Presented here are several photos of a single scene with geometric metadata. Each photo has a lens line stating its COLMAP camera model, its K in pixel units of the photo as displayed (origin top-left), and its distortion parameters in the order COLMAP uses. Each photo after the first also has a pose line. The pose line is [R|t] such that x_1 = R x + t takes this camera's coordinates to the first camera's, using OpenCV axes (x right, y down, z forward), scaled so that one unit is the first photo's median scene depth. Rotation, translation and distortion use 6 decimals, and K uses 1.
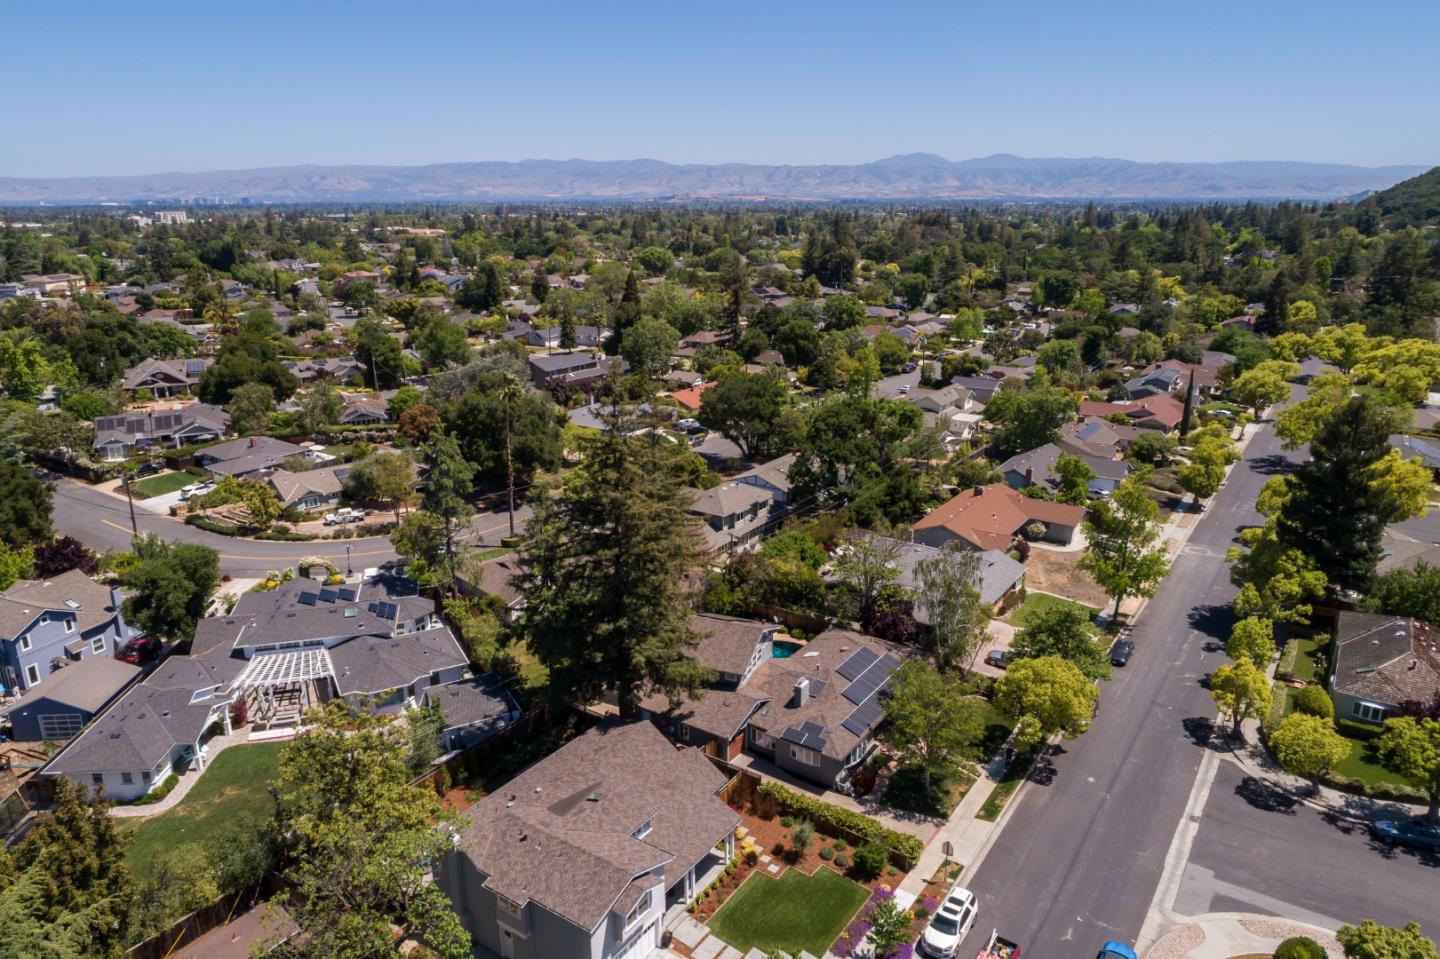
lens RADIAL K [[969.0, 0, 716.2], [0, 969.0, 478.9], [0, 0, 1]] dist [-0.002085, 0.003913]
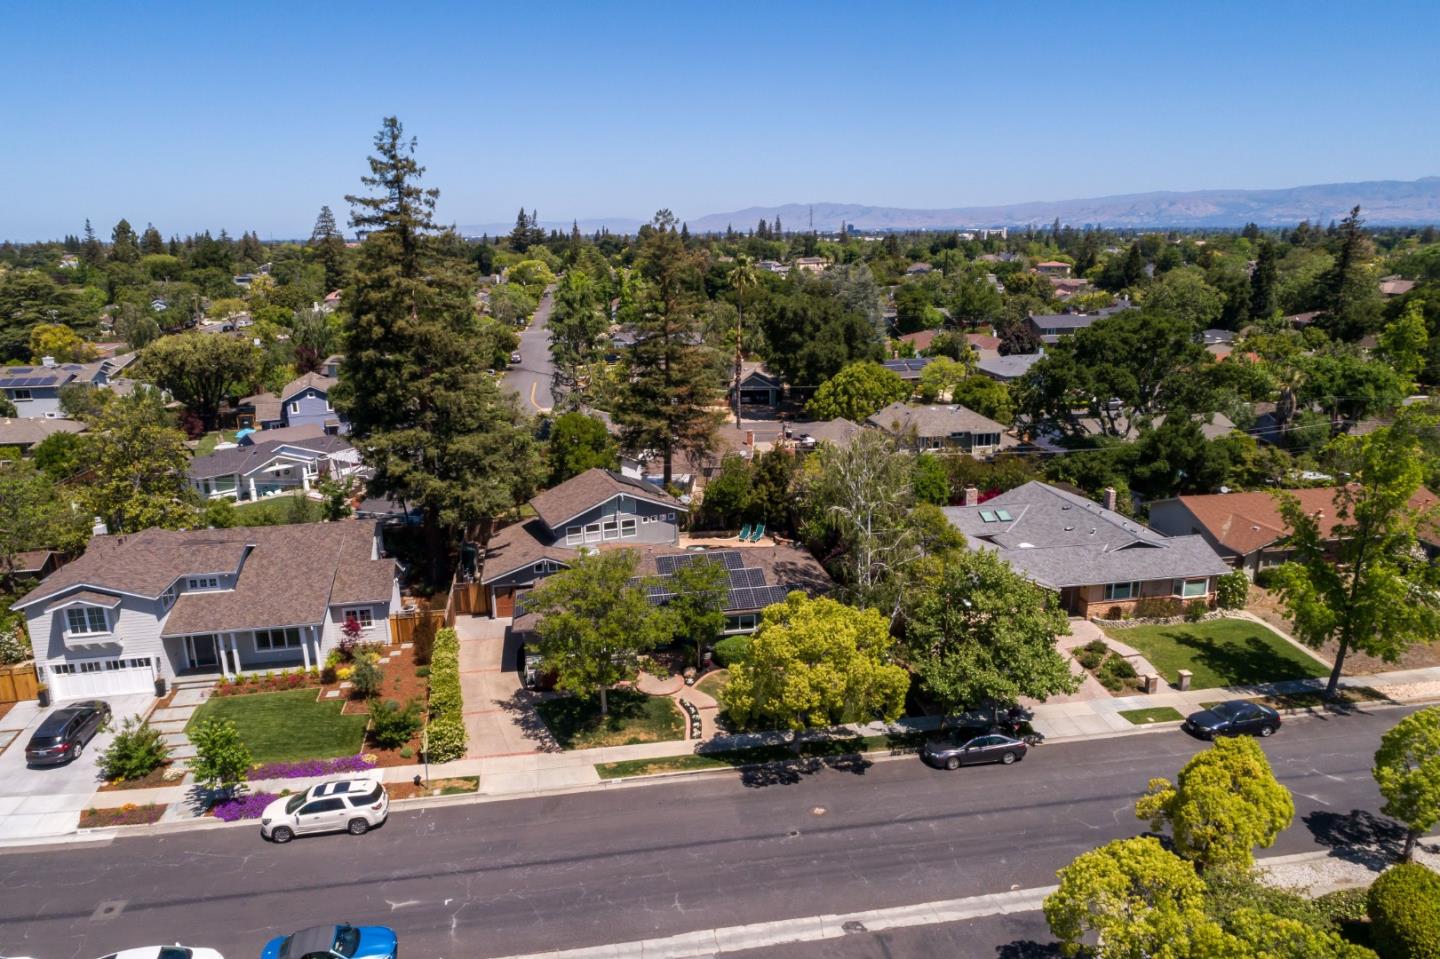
lens RADIAL K [[969.0, 0, 716.2], [0, 969.0, 478.9], [0, 0, 1]] dist [-0.002085, 0.003913]
pose [[0.698521, 0.175427, -0.693753, 0.739797], [-0.193681, 0.979648, 0.052708, 0.097275], [0.688880, 0.097549, 0.718282, 0.533074]]
